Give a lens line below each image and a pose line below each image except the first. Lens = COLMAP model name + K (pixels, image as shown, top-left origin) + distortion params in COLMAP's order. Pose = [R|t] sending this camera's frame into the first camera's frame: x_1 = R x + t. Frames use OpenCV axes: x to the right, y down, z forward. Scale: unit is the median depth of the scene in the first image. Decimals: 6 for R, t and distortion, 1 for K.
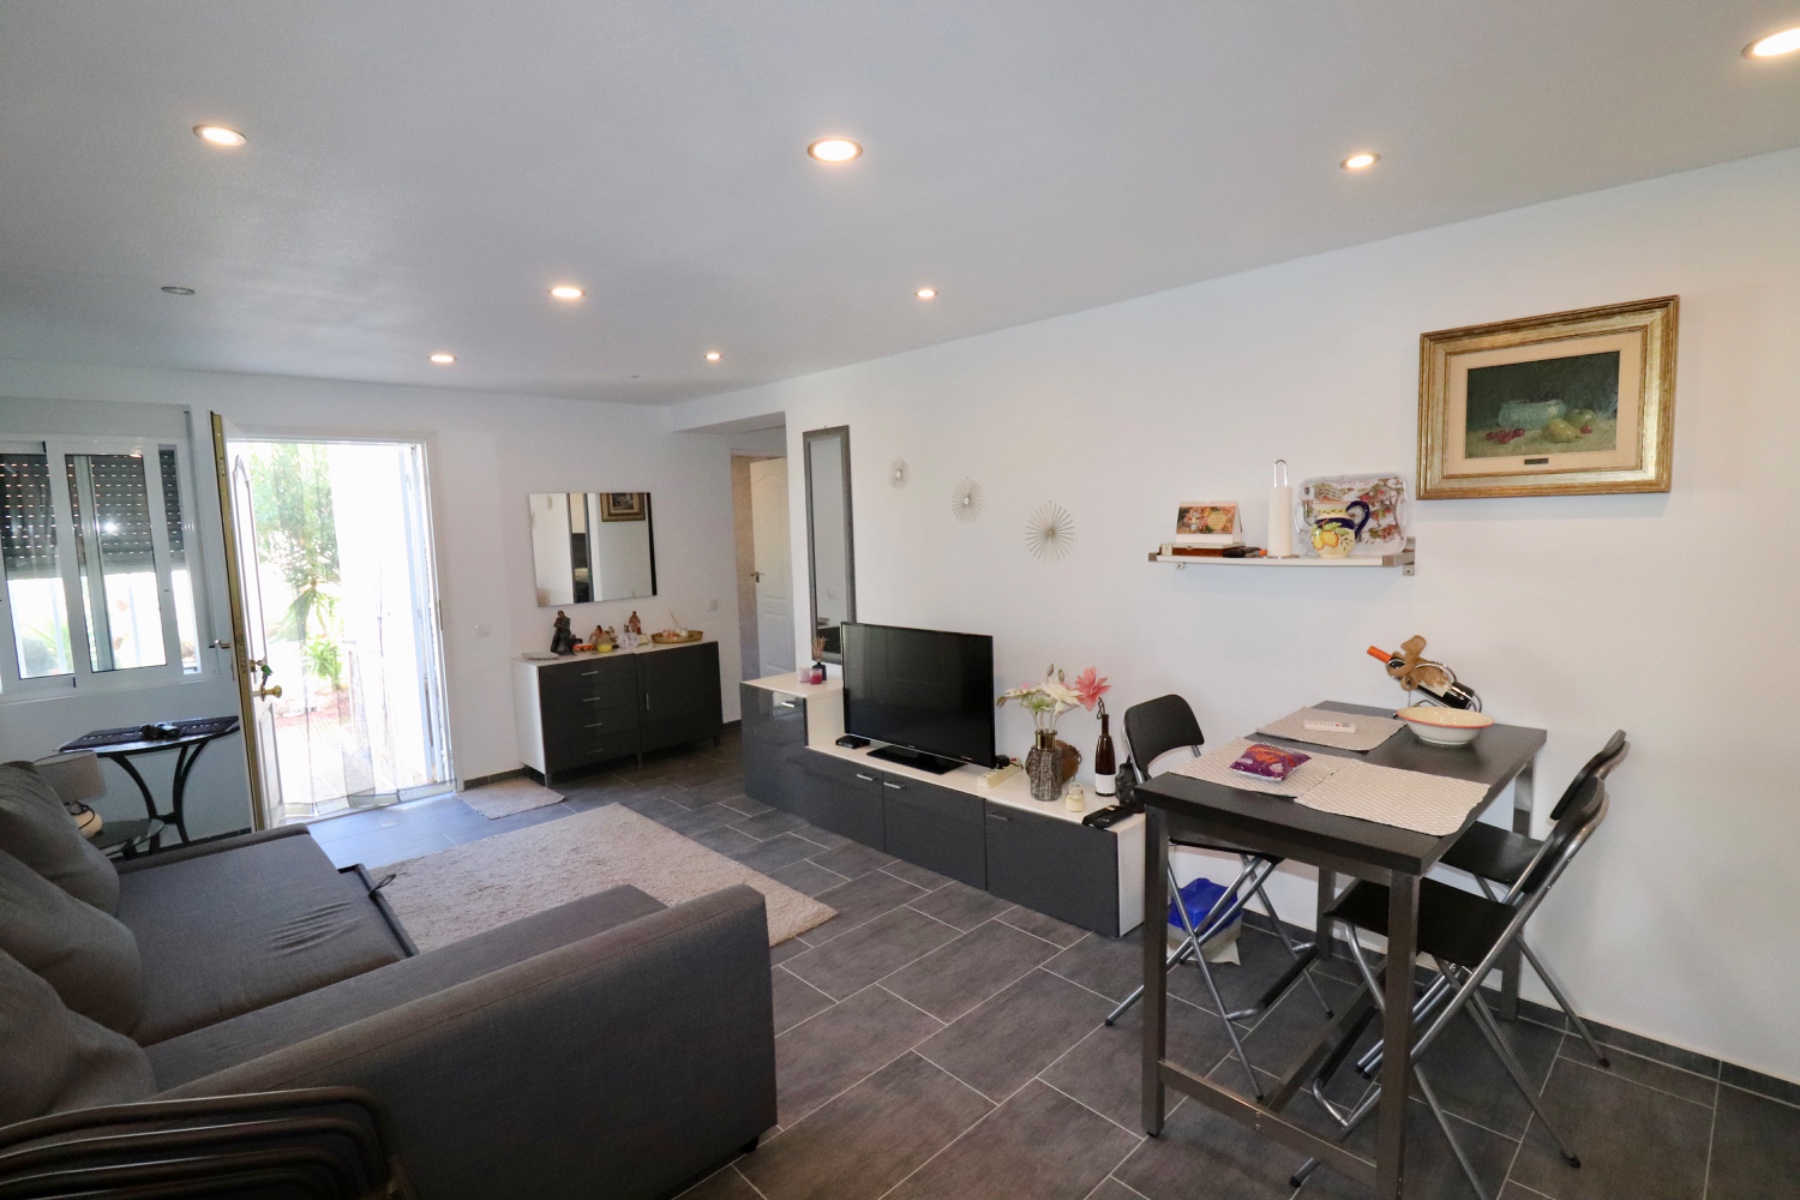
lens RADIAL K [[841.0, 0, 907.7], [0, 841.0, 599.4], [0, 0, 1]] dist [0.000360, -0.013135]
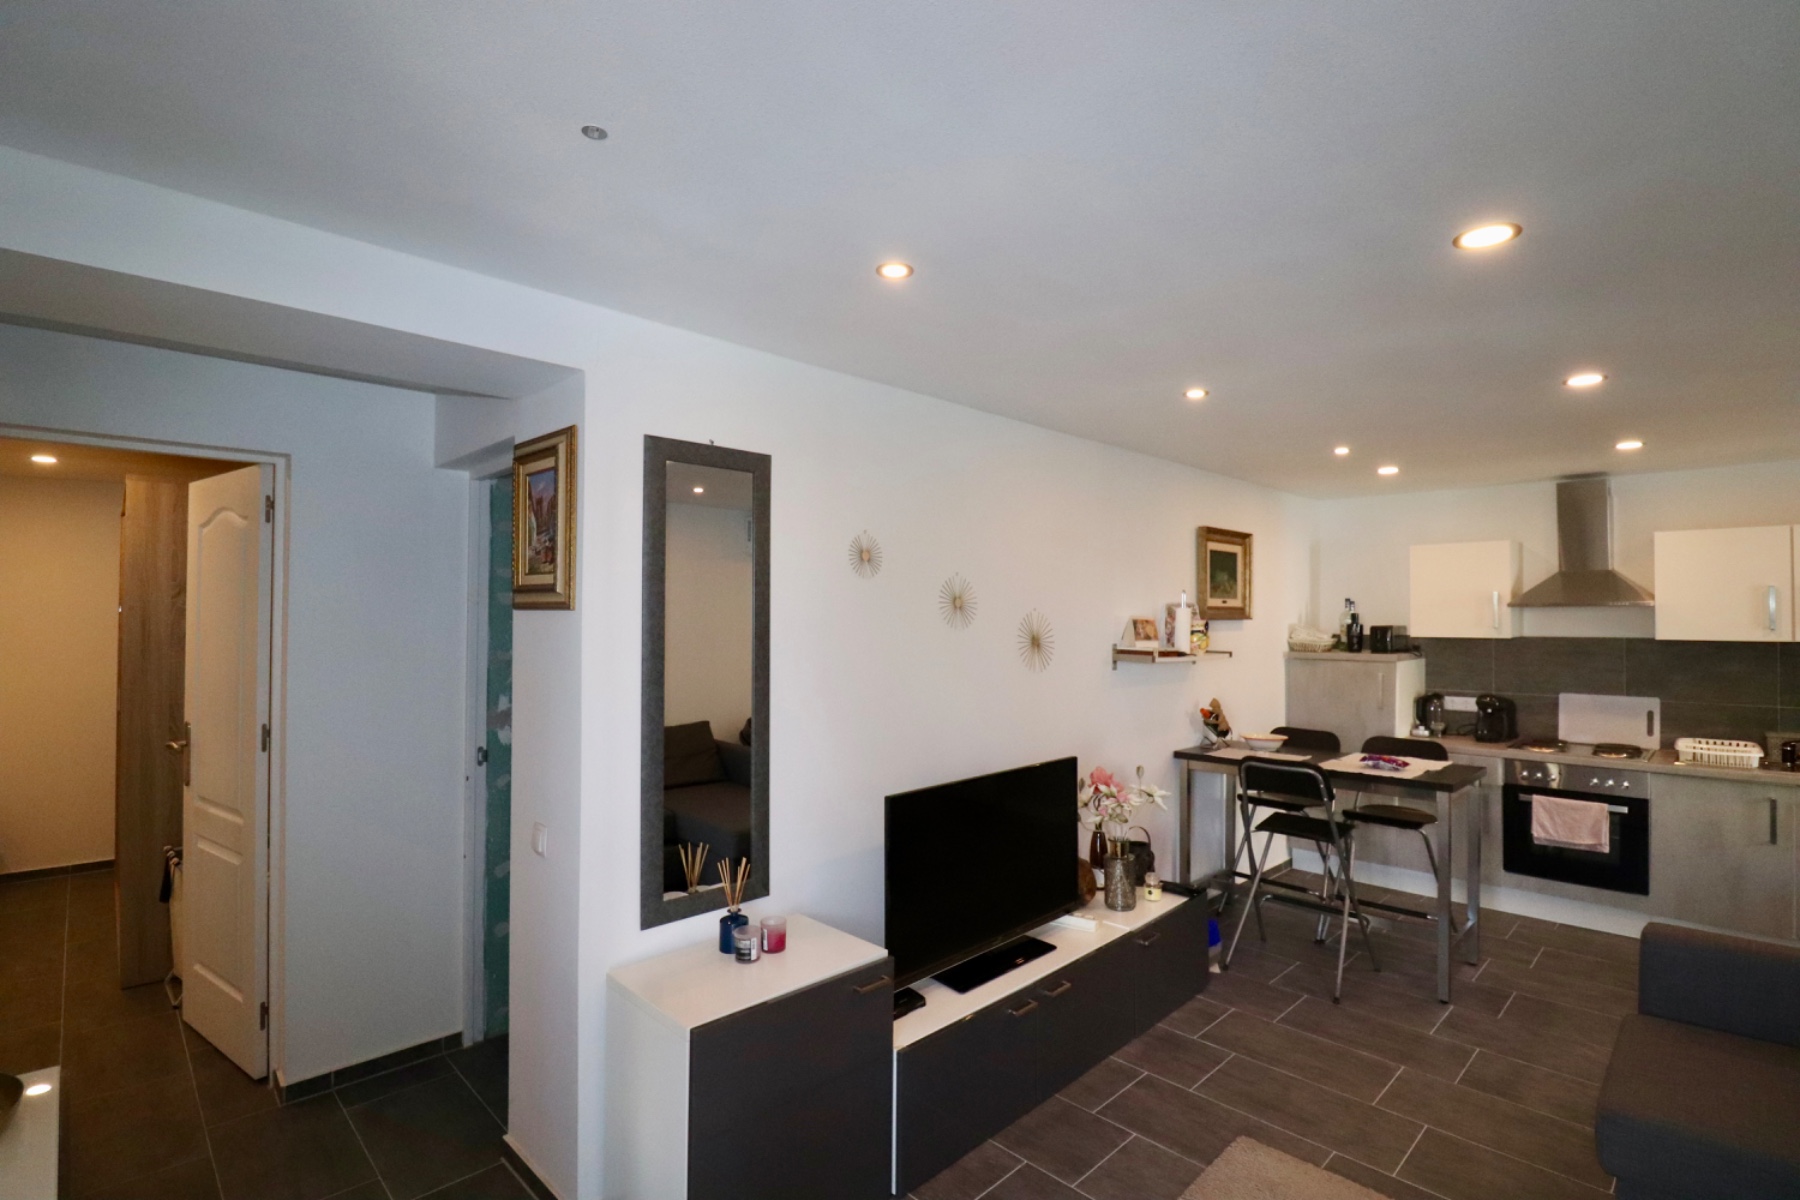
lens RADIAL K [[841.0, 0, 907.7], [0, 841.0, 599.4], [0, 0, 1]] dist [0.000360, -0.013135]
pose [[-0.016107, 0.053781, 0.998423, -0.904397], [0.097113, 0.993916, -0.051971, -0.104958], [-0.995143, 0.096122, -0.021232, 1.332769]]
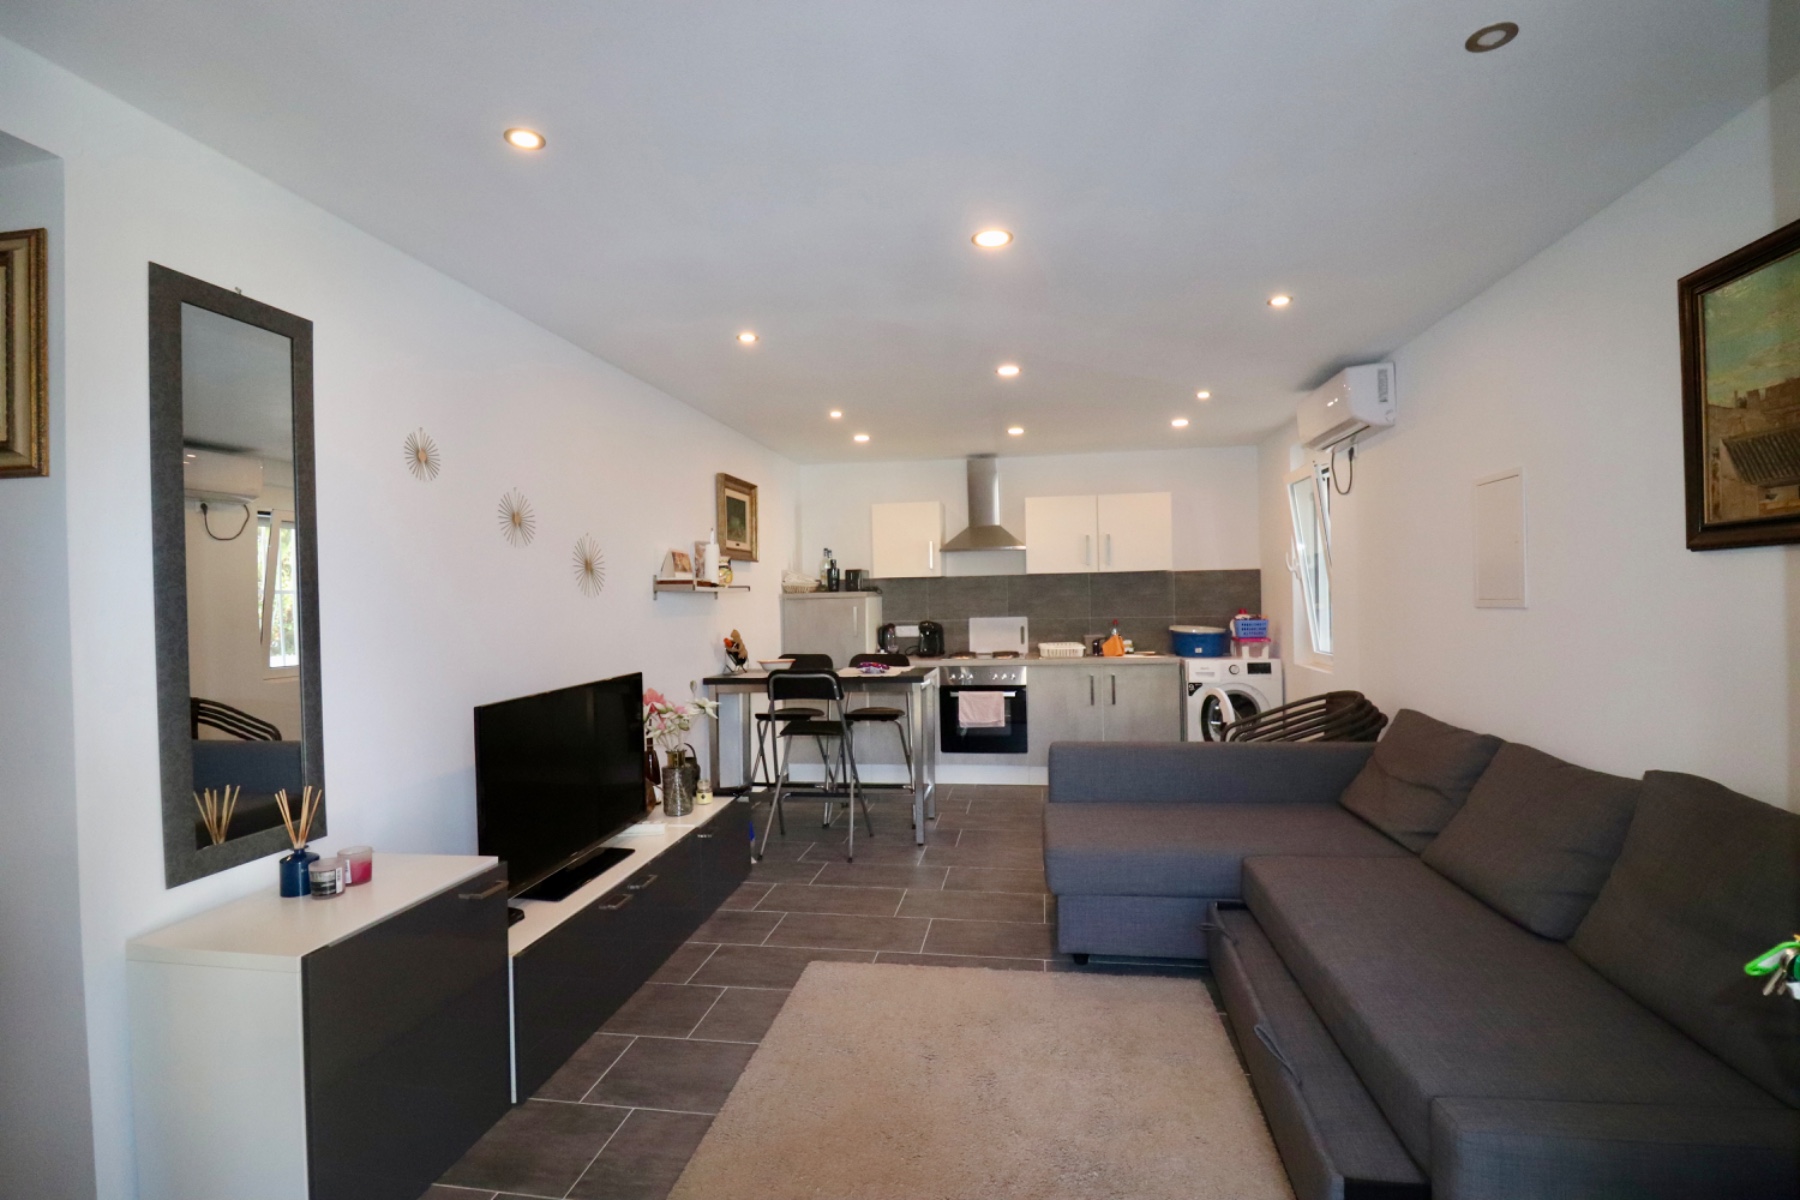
lens RADIAL K [[841.0, 0, 907.7], [0, 841.0, 599.4], [0, 0, 1]] dist [0.000360, -0.013135]
pose [[-0.607189, 0.043033, 0.793391, -0.929239], [0.120510, 0.991968, 0.038424, -0.040533], [-0.785365, 0.118942, -0.607498, 1.493685]]
